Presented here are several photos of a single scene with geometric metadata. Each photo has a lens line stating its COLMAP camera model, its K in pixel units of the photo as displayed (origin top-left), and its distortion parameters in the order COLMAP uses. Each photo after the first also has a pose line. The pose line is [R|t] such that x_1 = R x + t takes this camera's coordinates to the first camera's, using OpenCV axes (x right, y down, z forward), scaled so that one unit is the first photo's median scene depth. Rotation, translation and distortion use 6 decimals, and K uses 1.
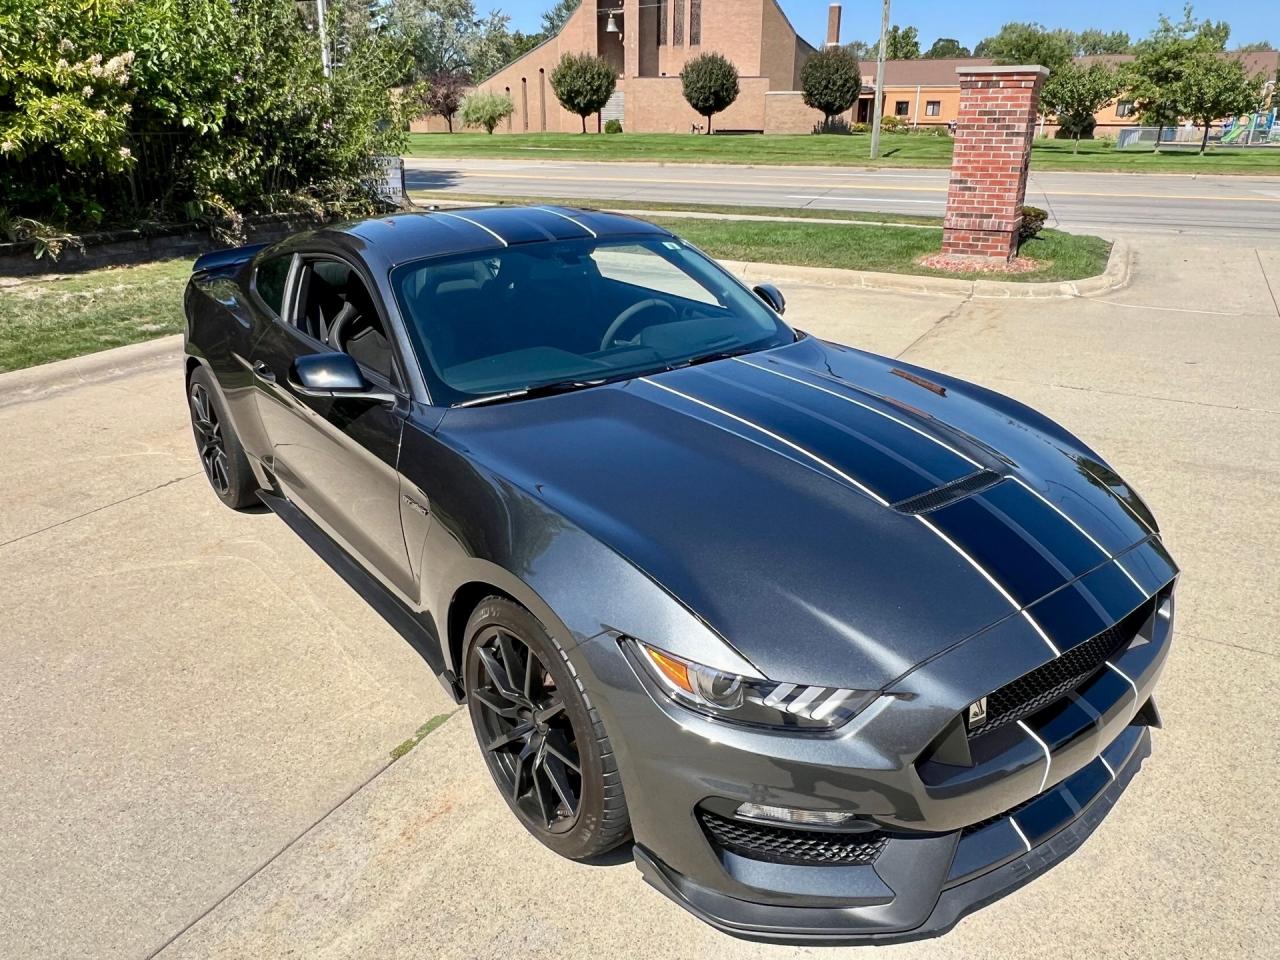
lens RADIAL K [[942.0, 0, 636.2], [0, 942.0, 477.4], [0, 0, 1]] dist [-0.003372, 0.000406]
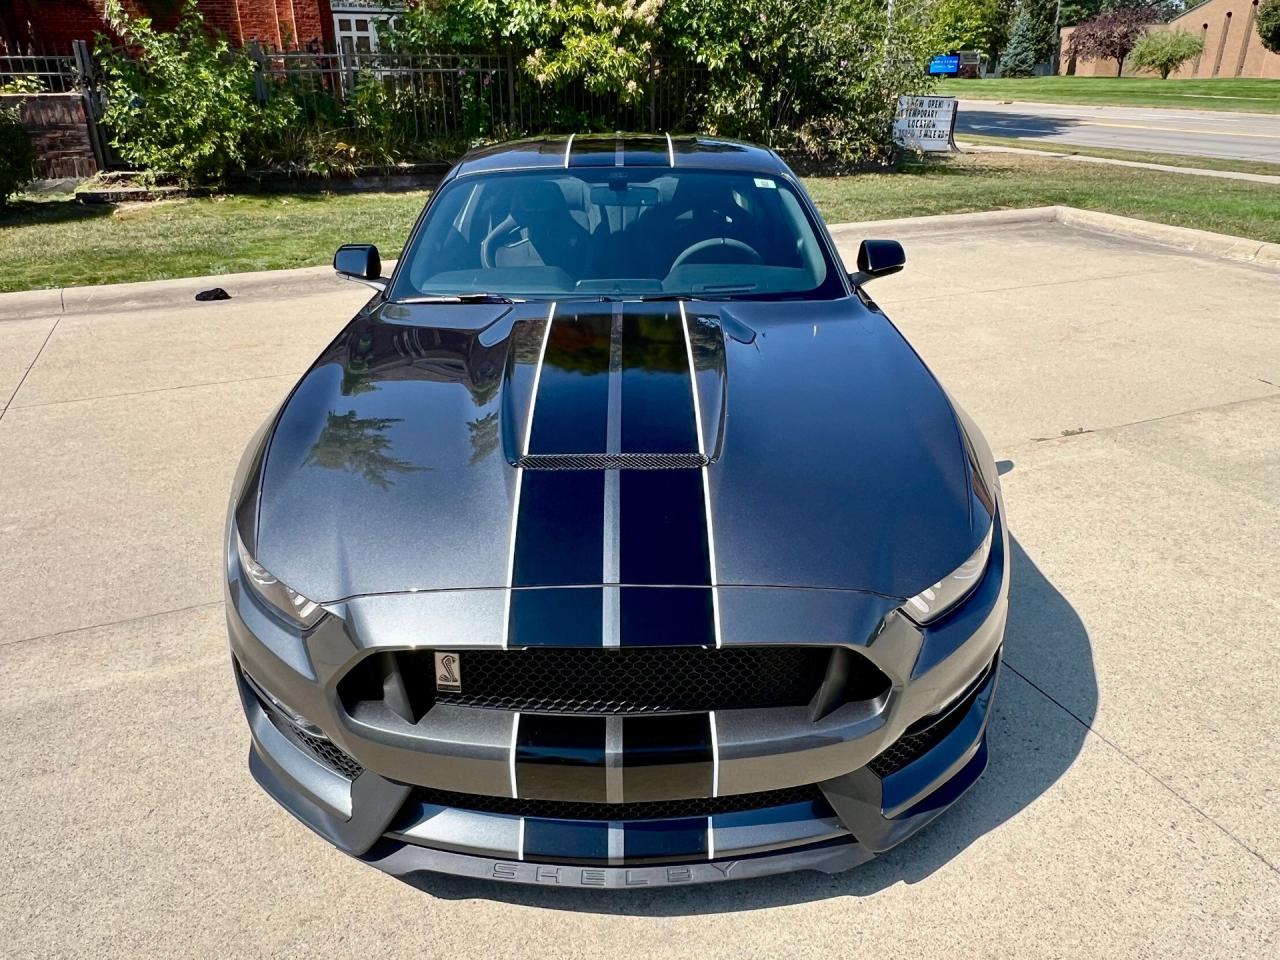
lens RADIAL K [[942.0, 0, 636.2], [0, 942.0, 477.4], [0, 0, 1]] dist [-0.003372, 0.000406]
pose [[0.789374, 0.247827, -0.561667, 0.194083], [-0.218729, 0.968393, 0.119884, -0.018382], [0.573626, 0.028219, 0.818631, 0.066996]]
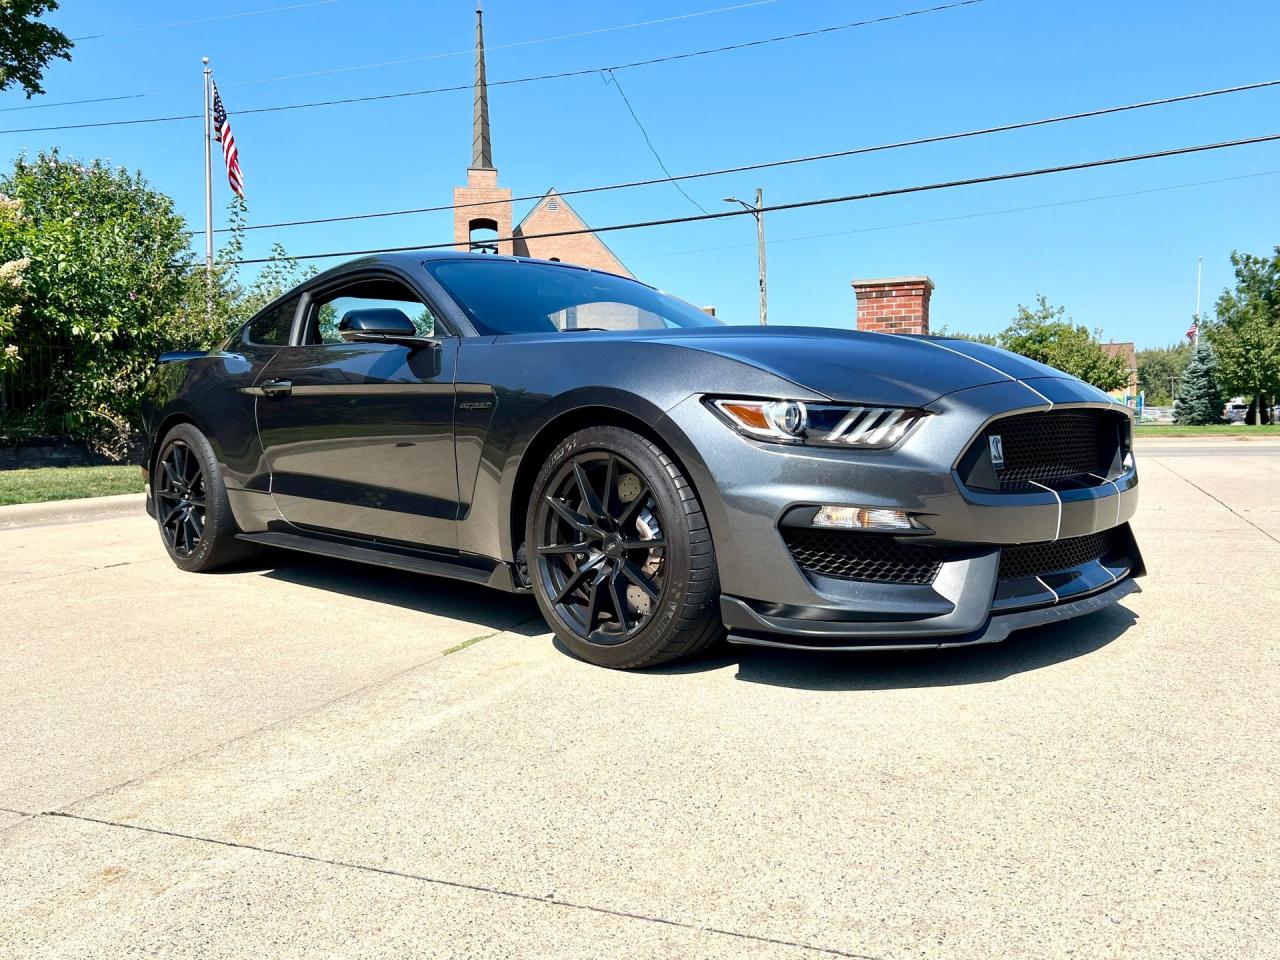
lens RADIAL K [[1072.9, 0, 648.5], [0, 1072.9, 474.4], [0, 0, 1]] dist [0.025663, -0.004179]
pose [[0.990736, -0.019312, 0.134419, -0.052506], [0.061314, 0.946814, -0.315887, 0.134206], [-0.121169, 0.321203, 0.939227, -0.046408]]
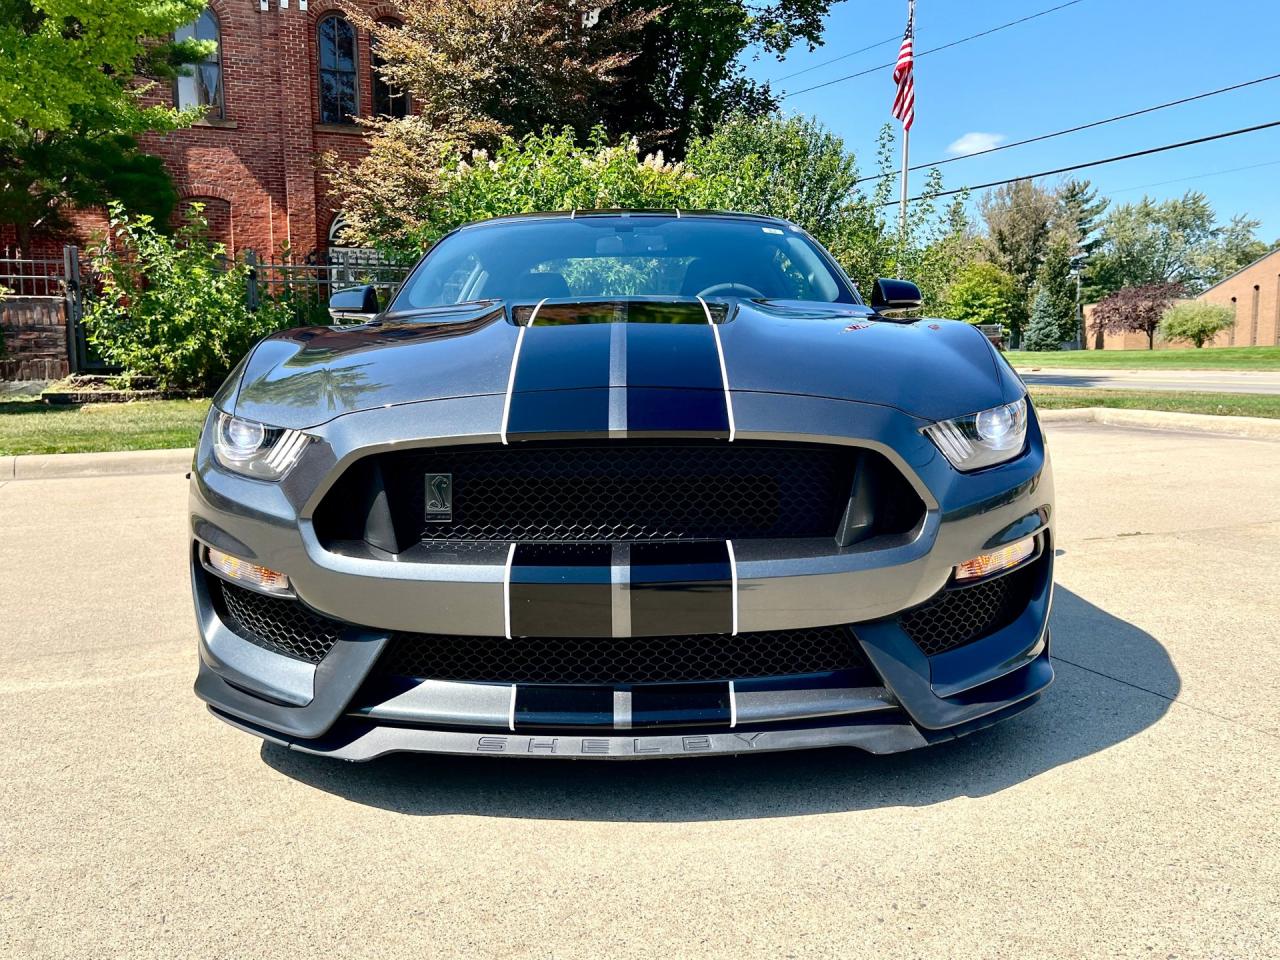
lens RADIAL K [[1072.9, 0, 648.5], [0, 1072.9, 474.4], [0, 0, 1]] dist [0.025663, -0.004179]
pose [[0.792539, 0.062579, -0.606602, 0.216344], [-0.212564, 0.960684, -0.178612, 0.070469], [0.571576, 0.270499, 0.774681, 0.069845]]
